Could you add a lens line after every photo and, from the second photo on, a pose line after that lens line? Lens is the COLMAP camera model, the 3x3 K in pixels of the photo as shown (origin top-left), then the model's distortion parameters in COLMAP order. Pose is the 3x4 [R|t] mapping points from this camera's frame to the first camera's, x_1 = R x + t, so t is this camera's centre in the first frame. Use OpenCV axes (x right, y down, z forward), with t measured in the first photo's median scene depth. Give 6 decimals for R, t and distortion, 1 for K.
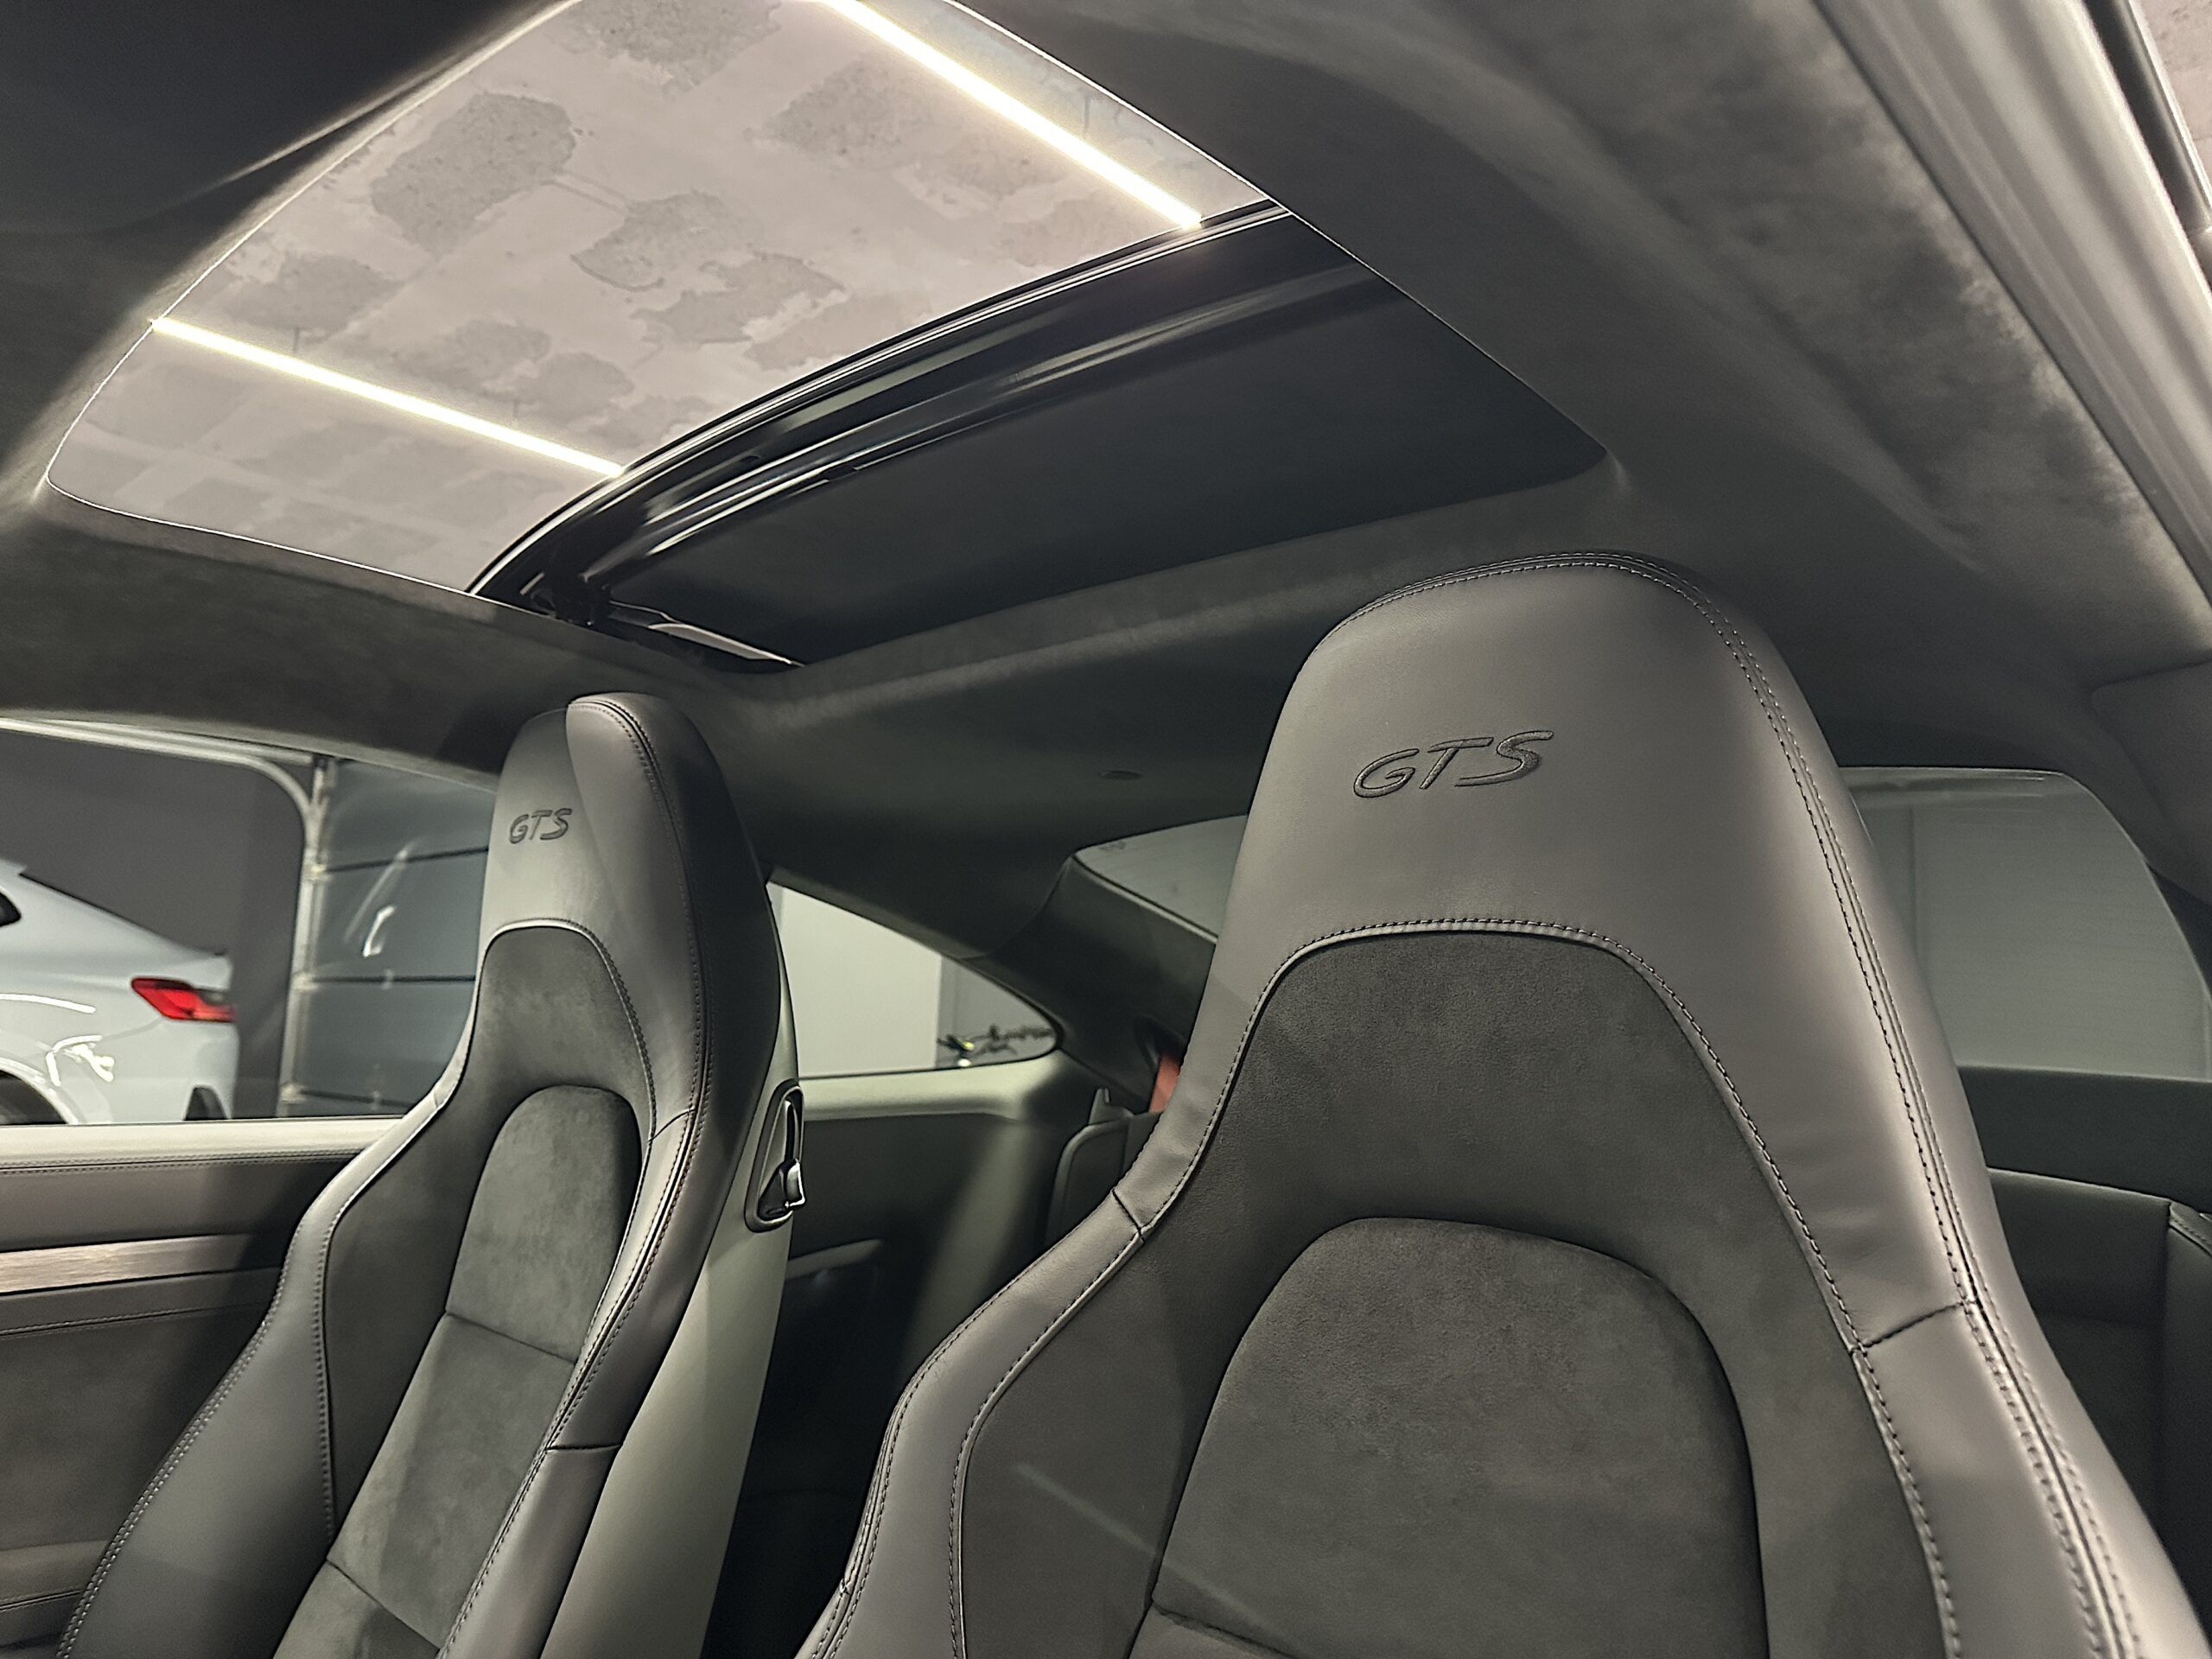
lens RADIAL K [[1559.0, 0, 1106.0], [0, 1559.0, 829.5], [0, 0, 1]] dist [0.024508, -0.011140]
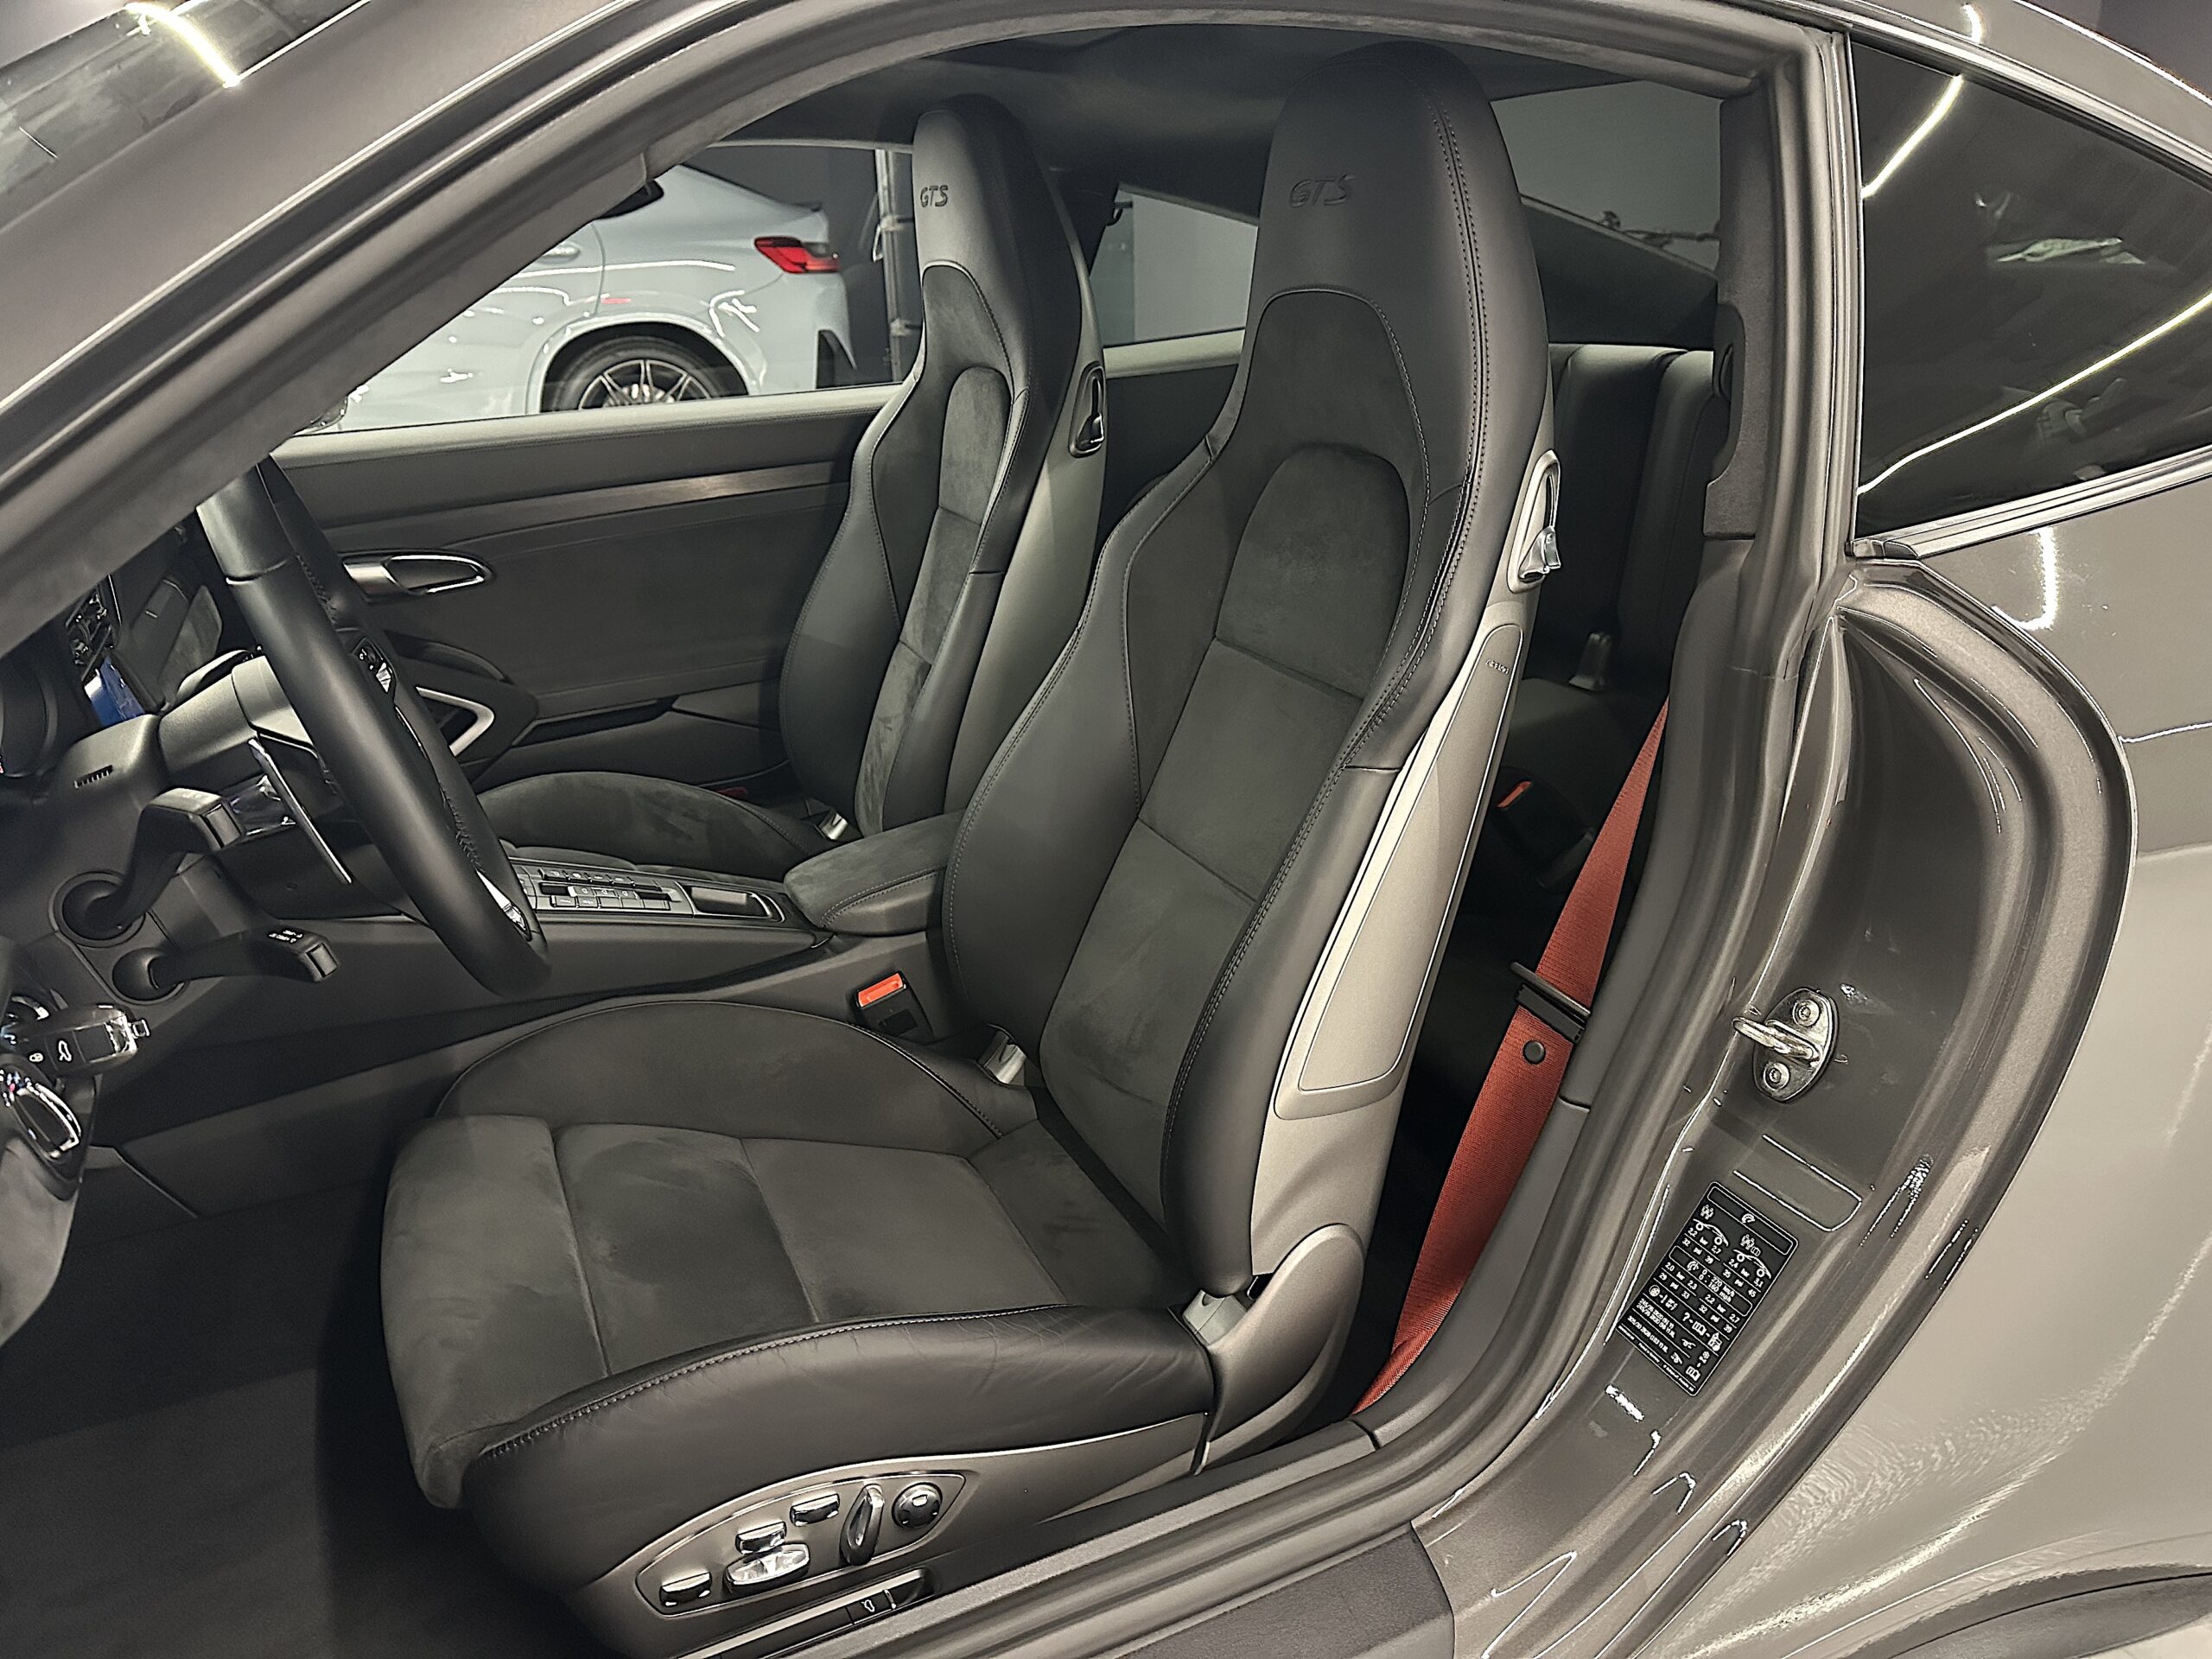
lens RADIAL K [[1559.0, 0, 1106.0], [0, 1559.0, 829.5], [0, 0, 1]] dist [0.024508, -0.011140]
pose [[0.936077, 0.058597, -0.346880, 0.344629], [0.114736, 0.881262, 0.458489, -0.131265], [0.332558, -0.468981, 0.818207, -0.465247]]
